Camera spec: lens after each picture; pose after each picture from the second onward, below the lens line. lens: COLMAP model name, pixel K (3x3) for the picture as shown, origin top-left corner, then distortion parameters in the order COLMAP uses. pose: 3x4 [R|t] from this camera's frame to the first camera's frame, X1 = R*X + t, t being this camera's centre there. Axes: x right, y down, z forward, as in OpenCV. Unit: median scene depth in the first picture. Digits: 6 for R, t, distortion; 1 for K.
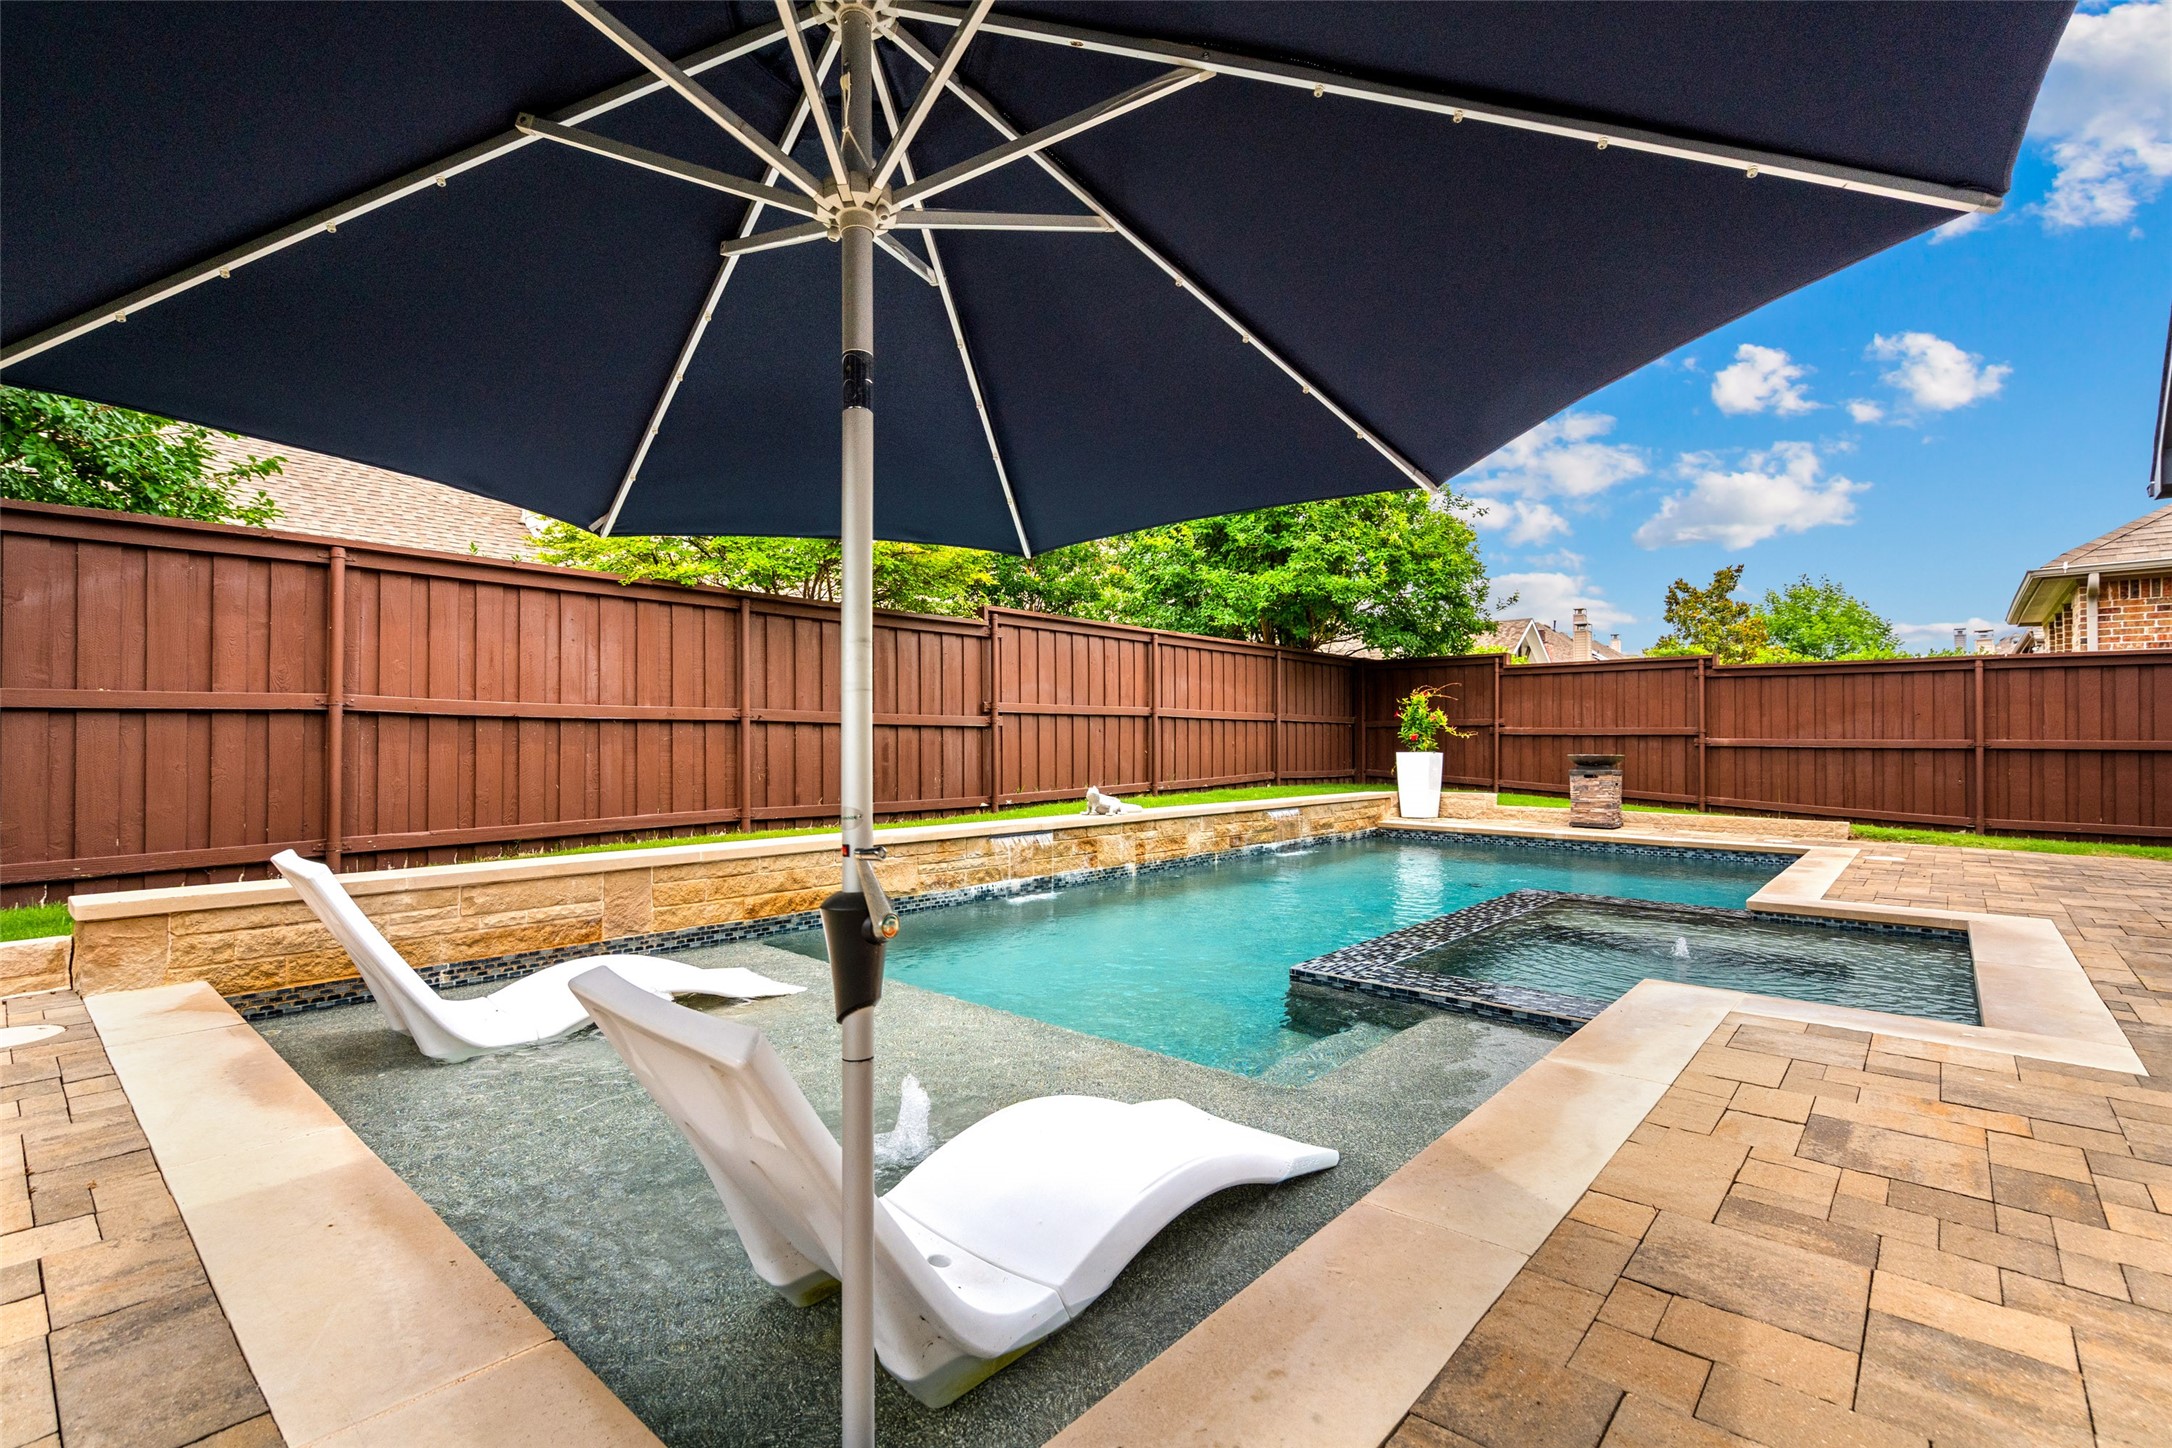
lens RADIAL K [[987.8, 0, 1089.9], [0, 987.8, 734.7], [0, 0, 1]] dist [-0.002638, 0.002193]
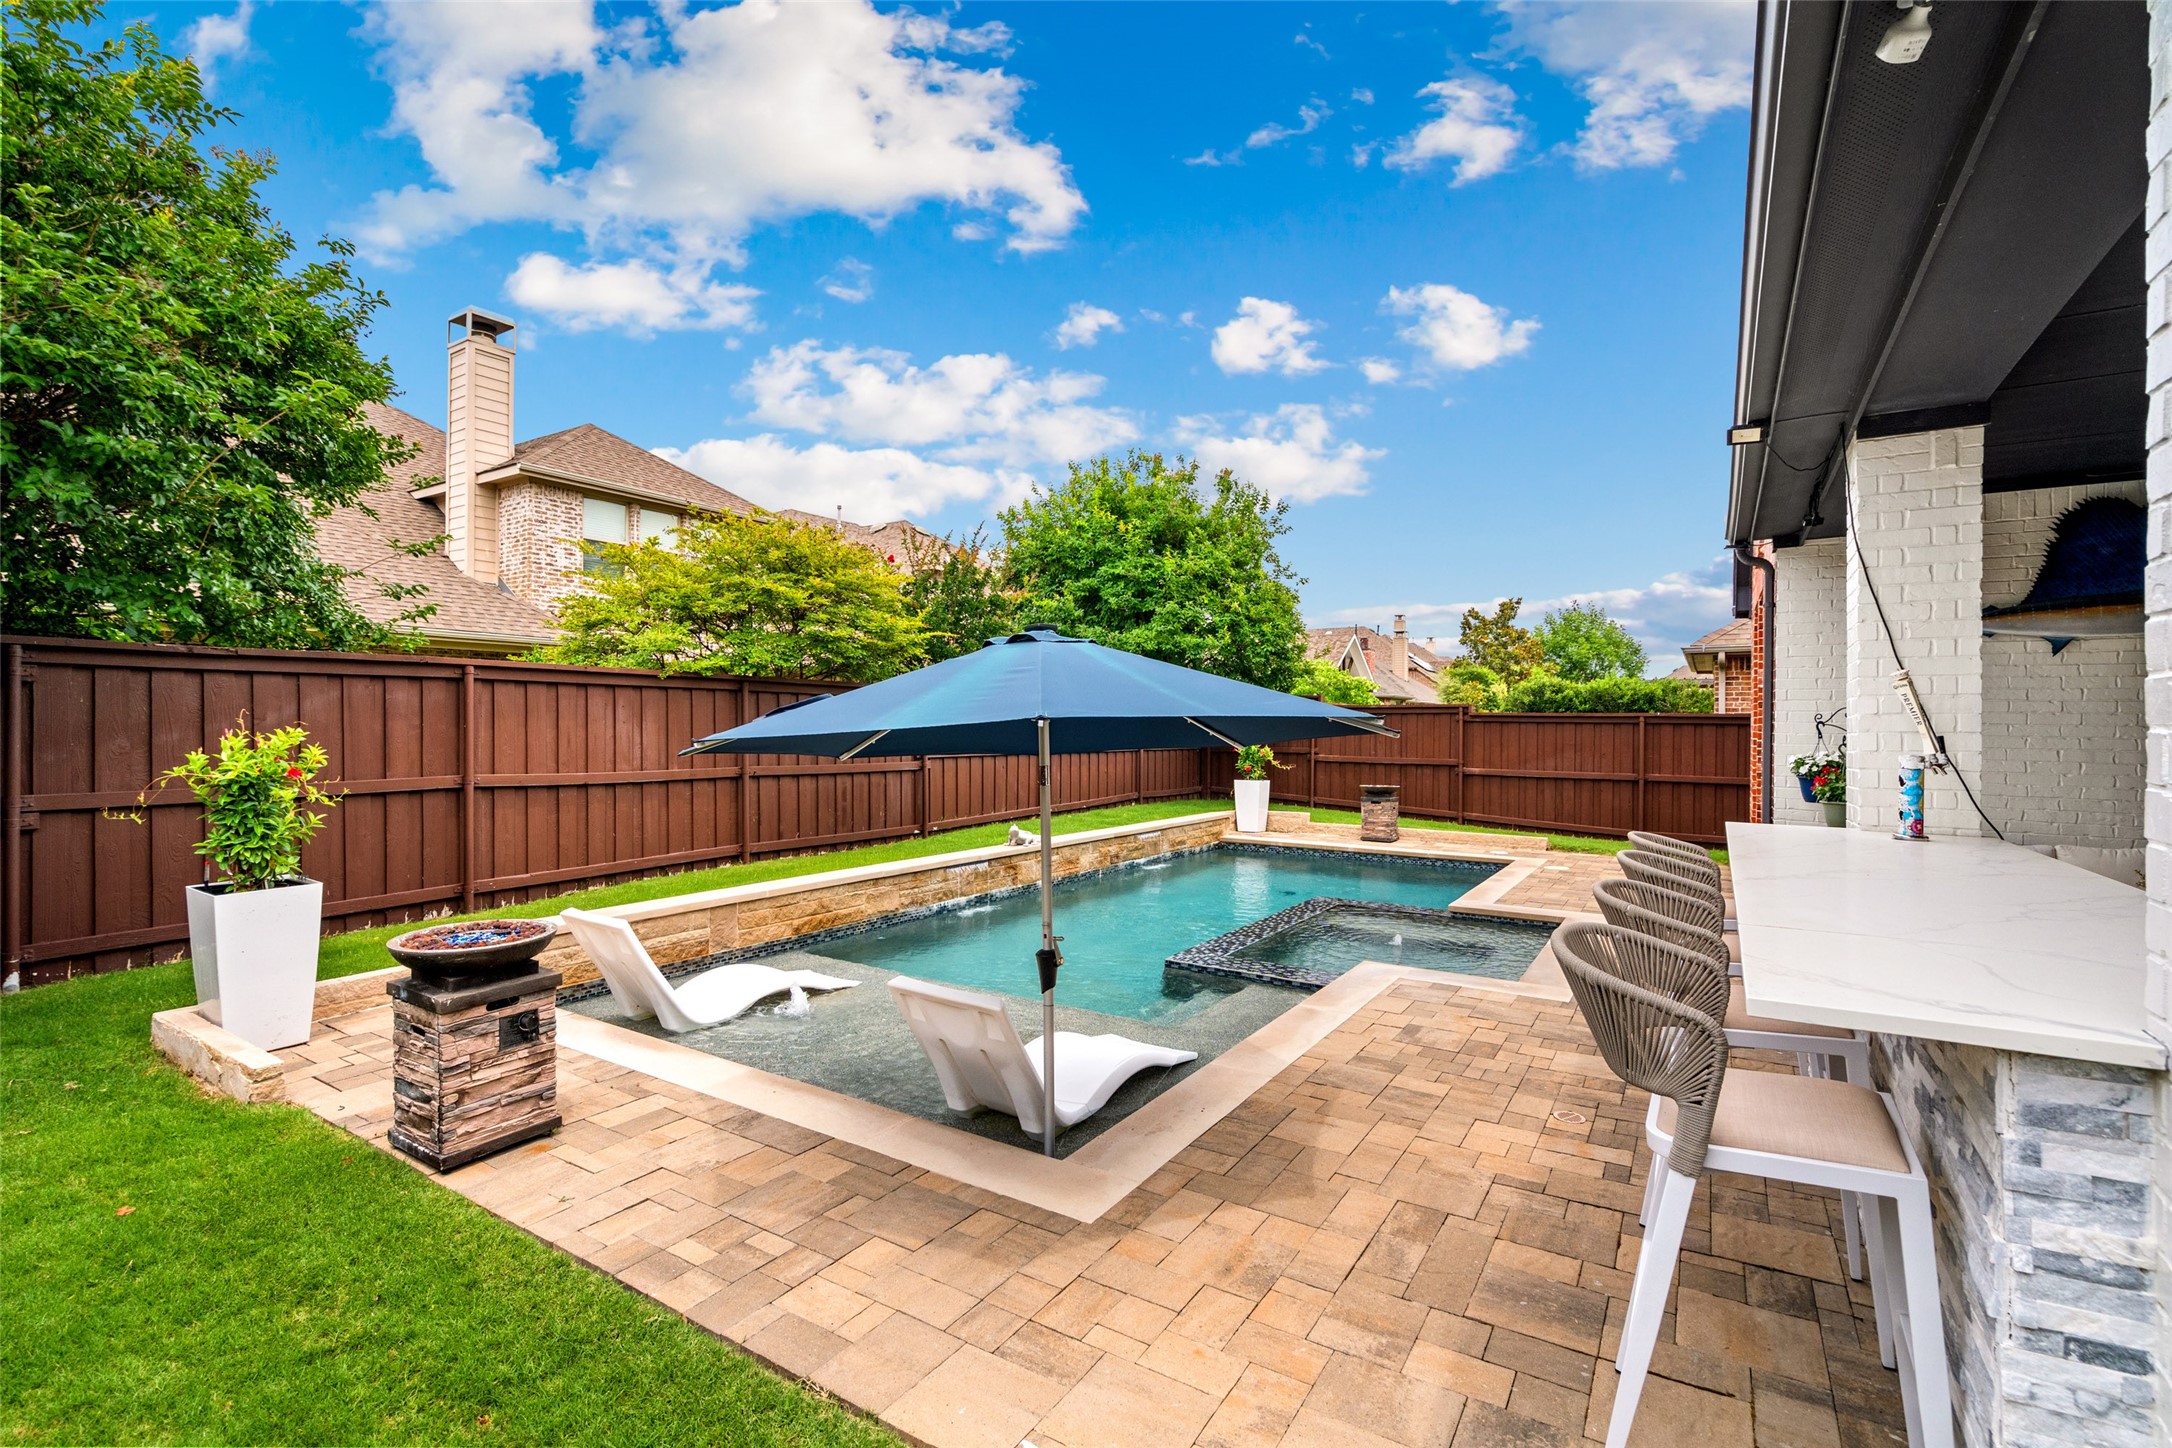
lens RADIAL K [[987.8, 0, 1093.3], [0, 987.8, 731.2], [0, 0, 1]] dist [-0.002638, 0.002193]
pose [[0.988005, 0.005697, 0.154320, -0.106830], [-0.007948, 0.999871, 0.013970, -0.102846], [-0.154220, -0.015029, 0.987922, -0.371349]]
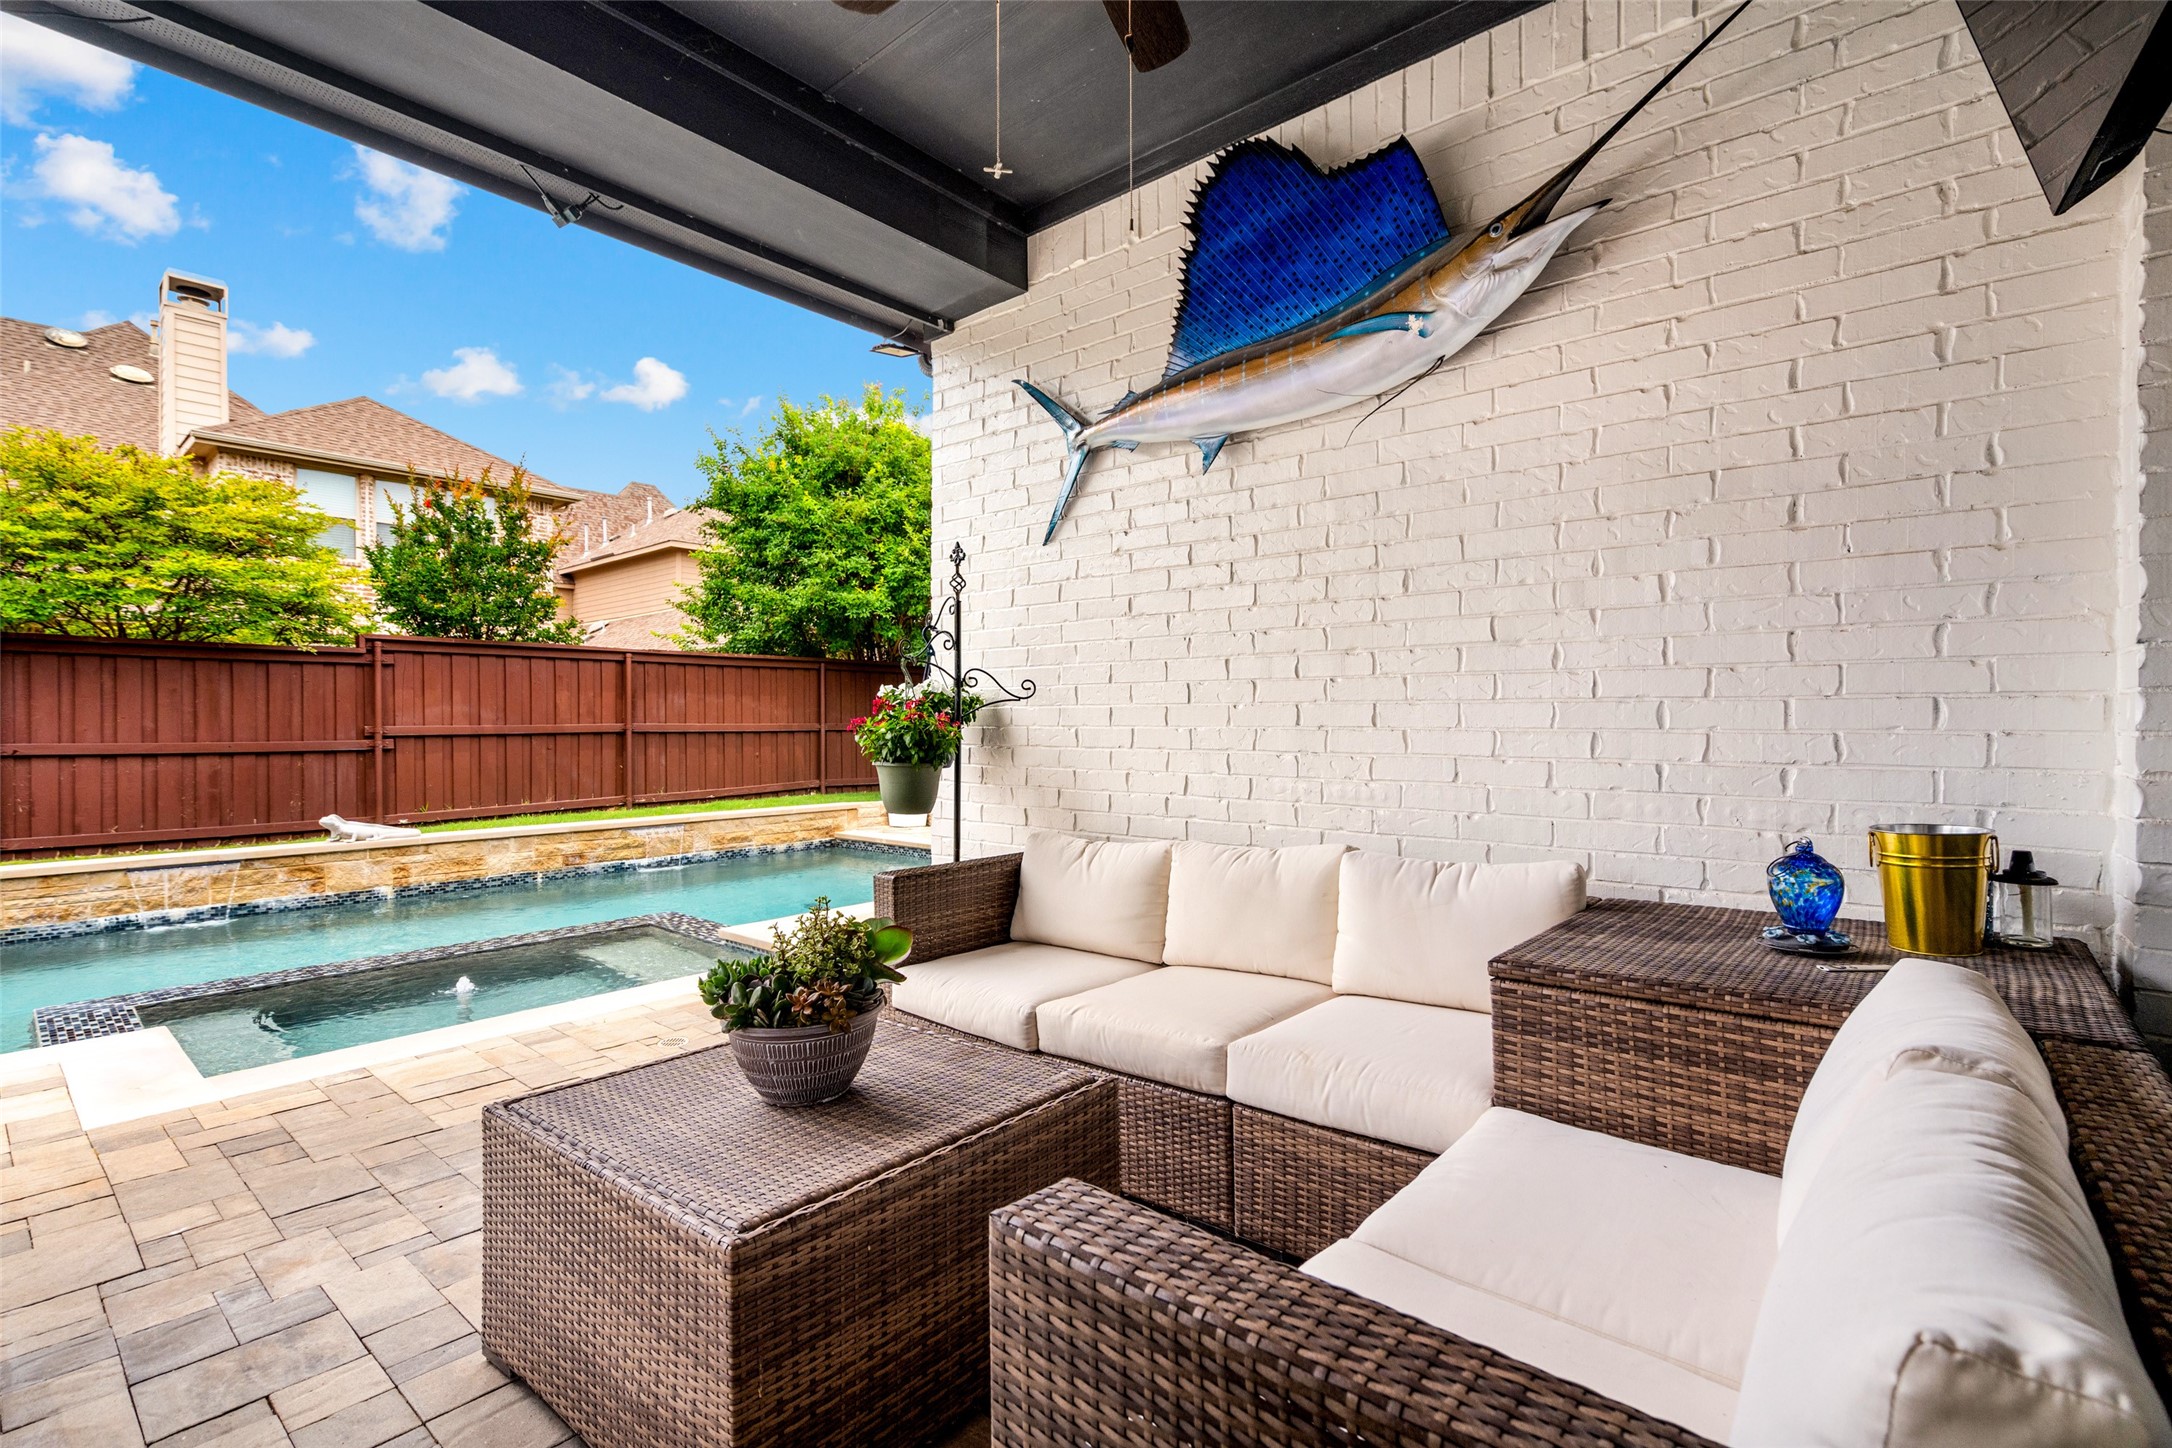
lens RADIAL K [[987.8, 0, 1101.9], [0, 987.8, 727.6], [0, 0, 1]] dist [-0.002638, 0.002193]
pose [[0.999616, -0.007267, 0.026753, 0.860999], [0.006975, 0.999915, 0.010993, -0.049872], [-0.026830, -0.010802, 0.999582, -0.073422]]
